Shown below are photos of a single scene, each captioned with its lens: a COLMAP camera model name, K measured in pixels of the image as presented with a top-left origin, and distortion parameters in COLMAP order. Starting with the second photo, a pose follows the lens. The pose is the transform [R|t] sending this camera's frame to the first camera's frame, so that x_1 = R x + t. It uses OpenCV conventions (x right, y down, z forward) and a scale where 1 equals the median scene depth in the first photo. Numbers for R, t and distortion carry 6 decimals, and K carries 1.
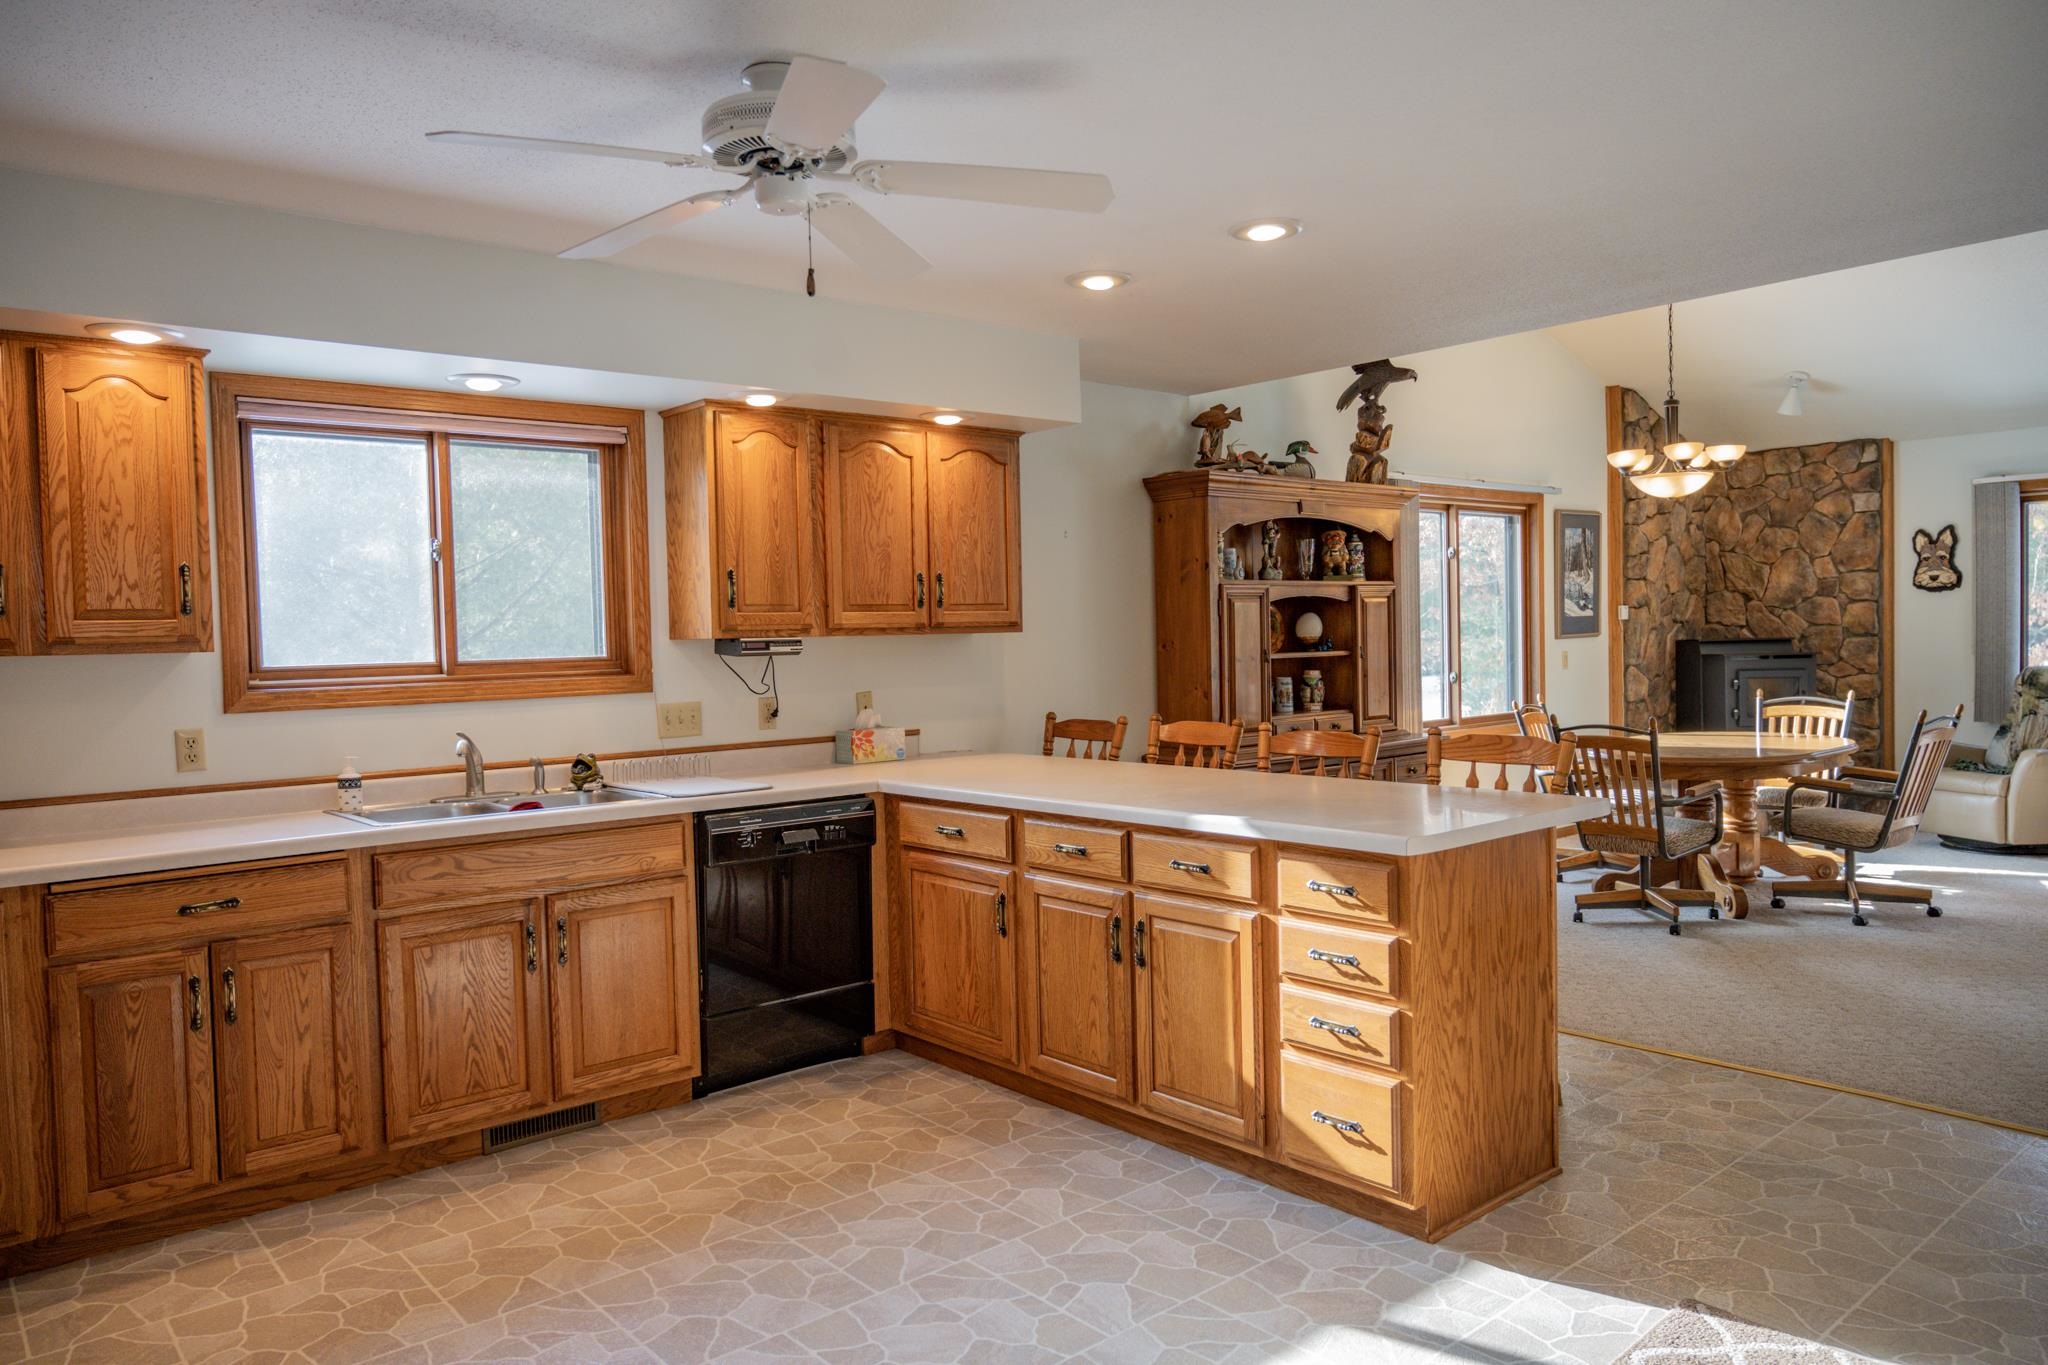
lens RADIAL K [[1364.9, 0, 1013.0], [0, 1364.9, 678.8], [0, 0, 1]] dist [-0.009948, 0.002812]
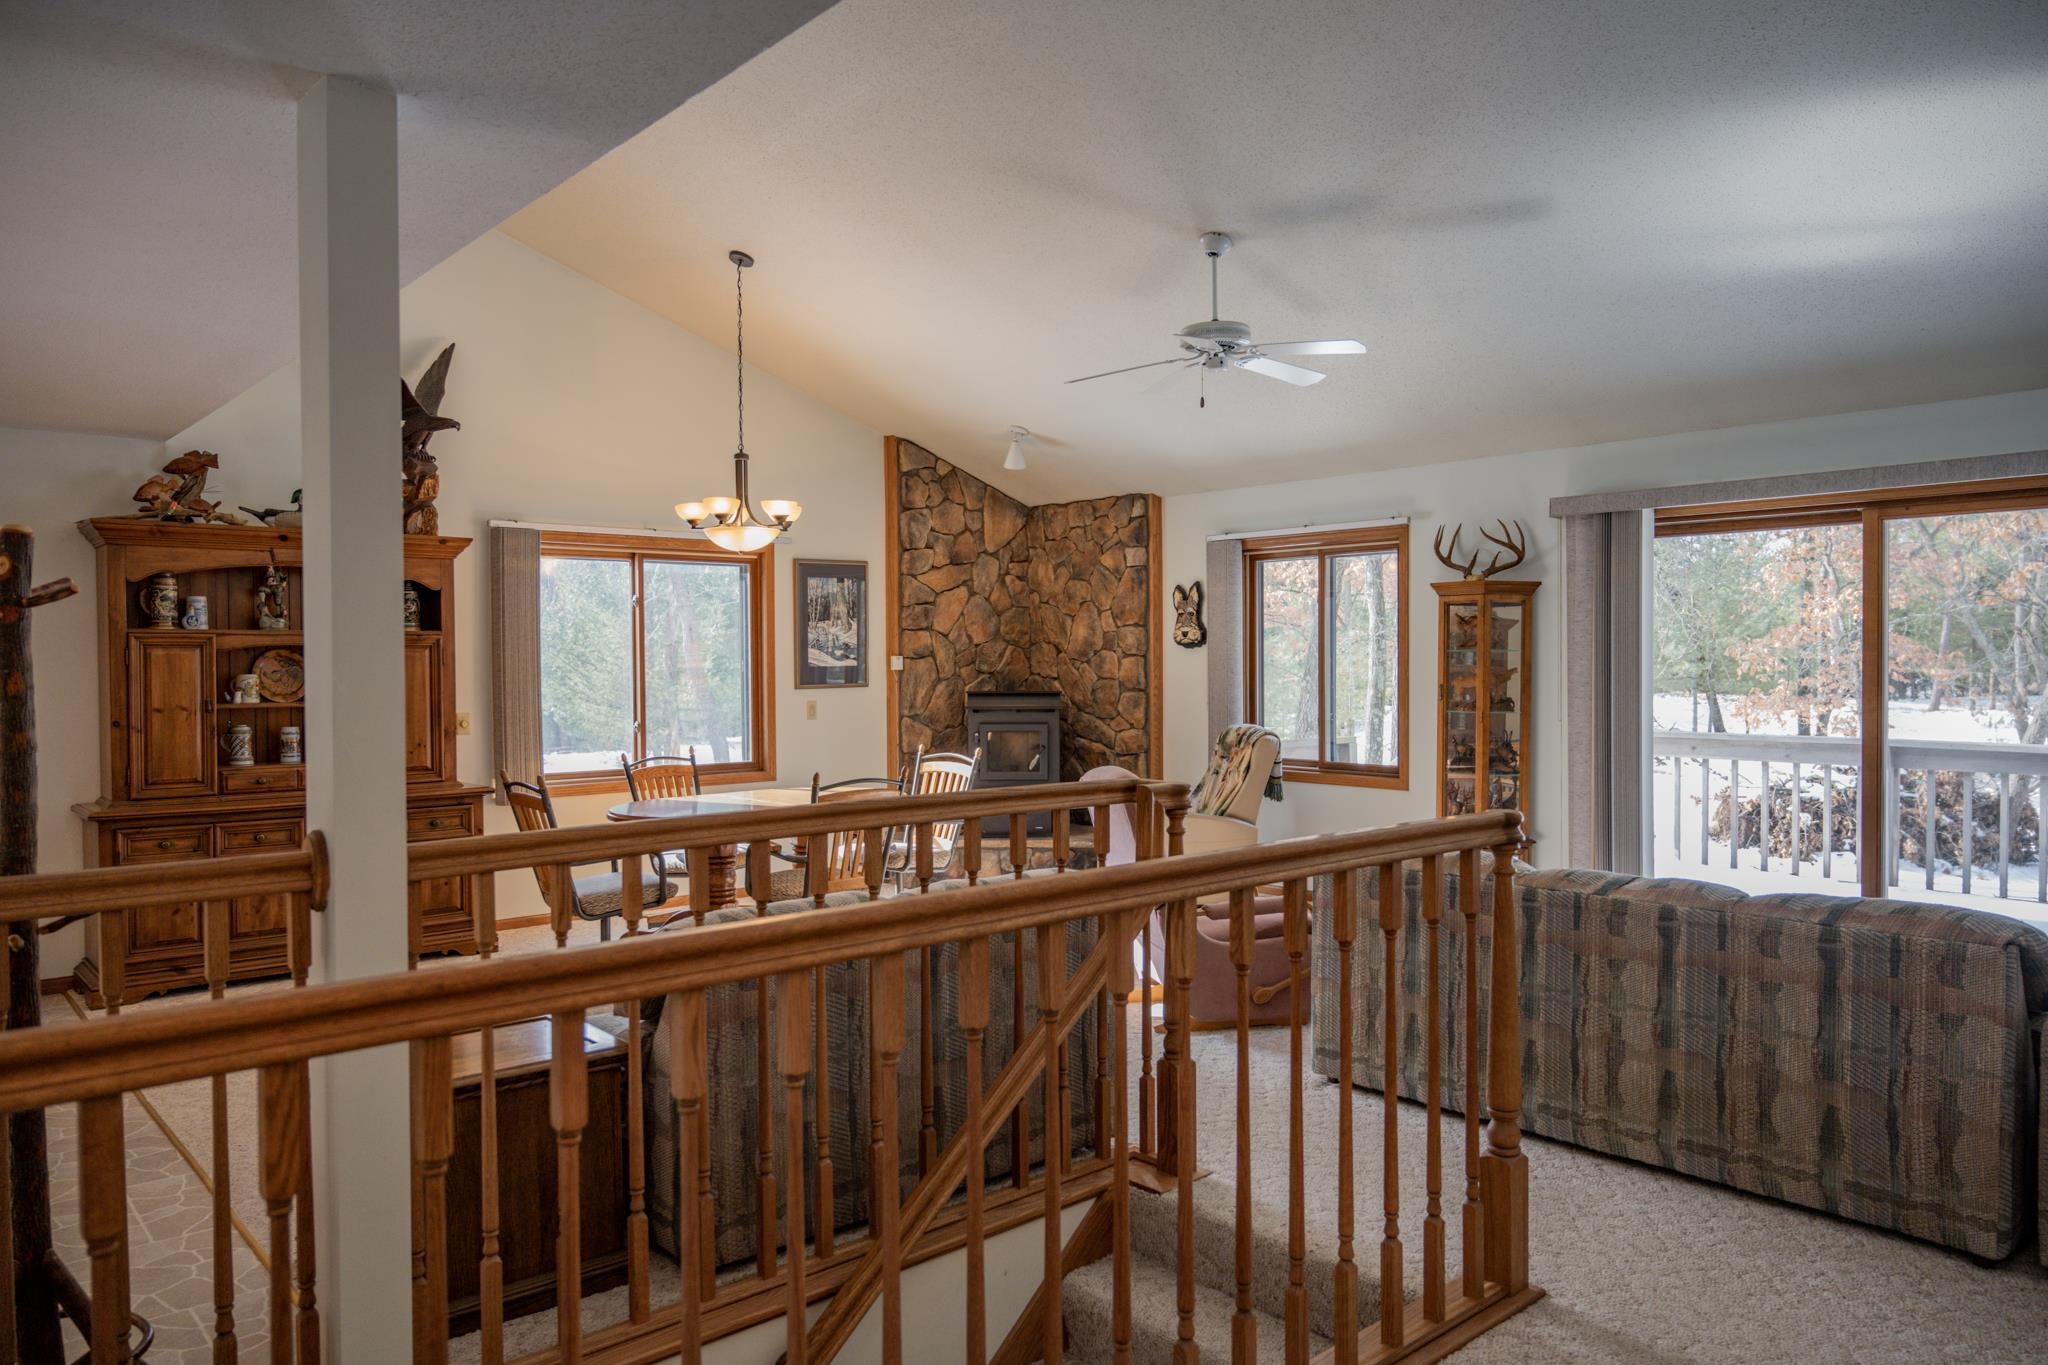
lens RADIAL K [[1364.9, 0, 1025.2], [0, 1364.9, 690.9], [0, 0, 1]] dist [-0.009948, 0.002812]
pose [[0.999579, 0.017033, 0.023483, 0.540679], [-0.016745, 0.999783, -0.012419, -0.018309], [-0.023690, 0.012020, 0.999647, 0.001814]]
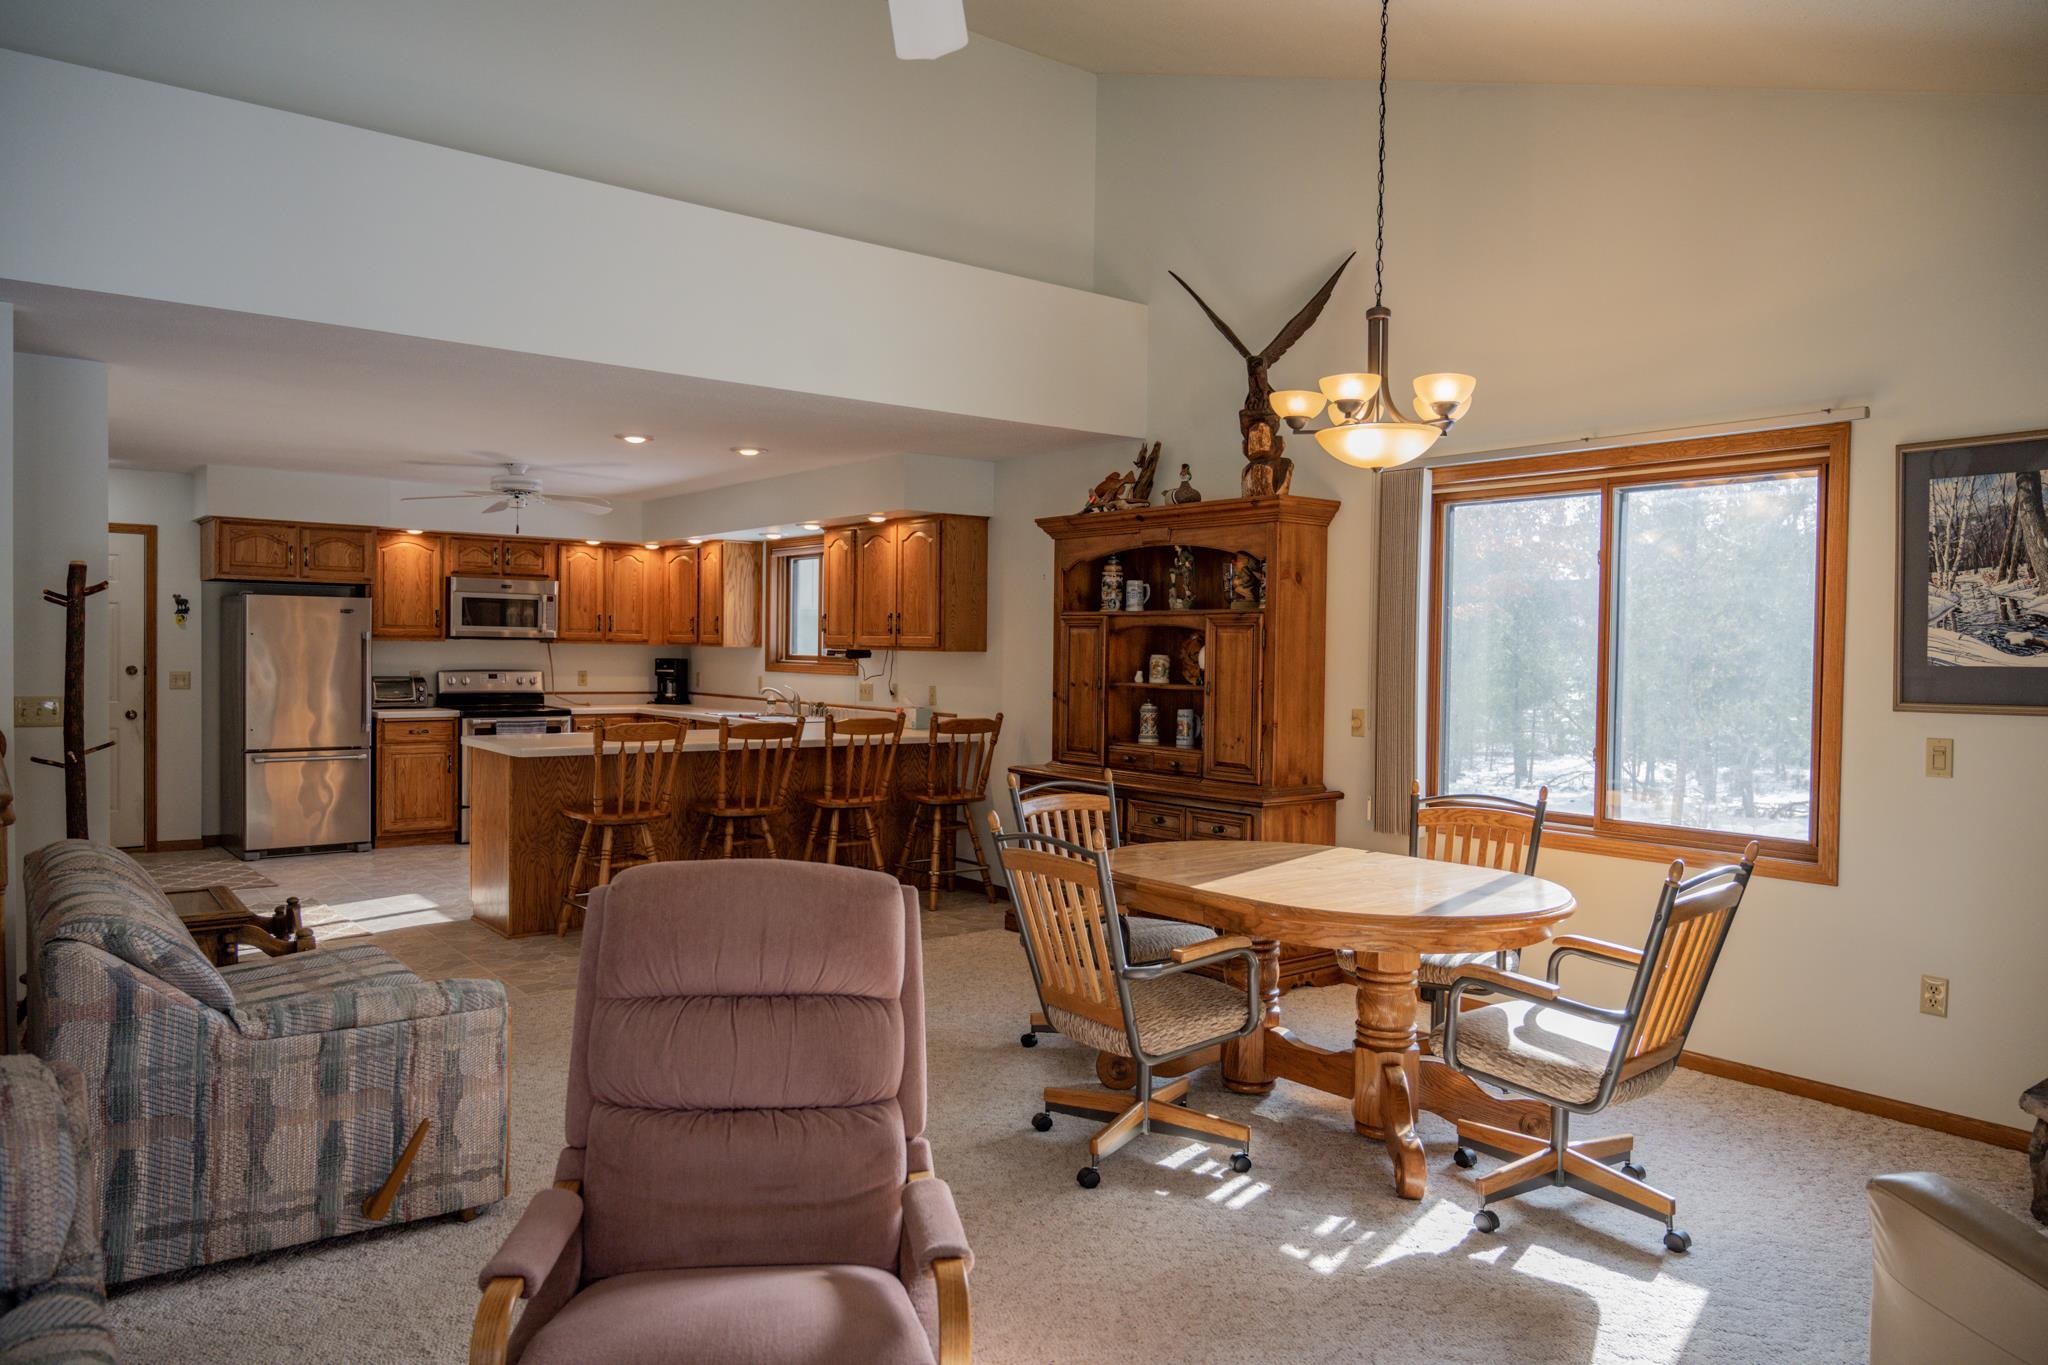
lens RADIAL K [[1364.9, 0, 1020.8], [0, 1364.9, 678.8], [0, 0, 1]] dist [-0.009948, 0.002812]
pose [[-0.039167, 0.048087, -0.998075, 0.894581], [-0.046397, 0.997677, 0.049888, -0.050266], [0.998155, 0.048261, -0.036845, 0.701544]]
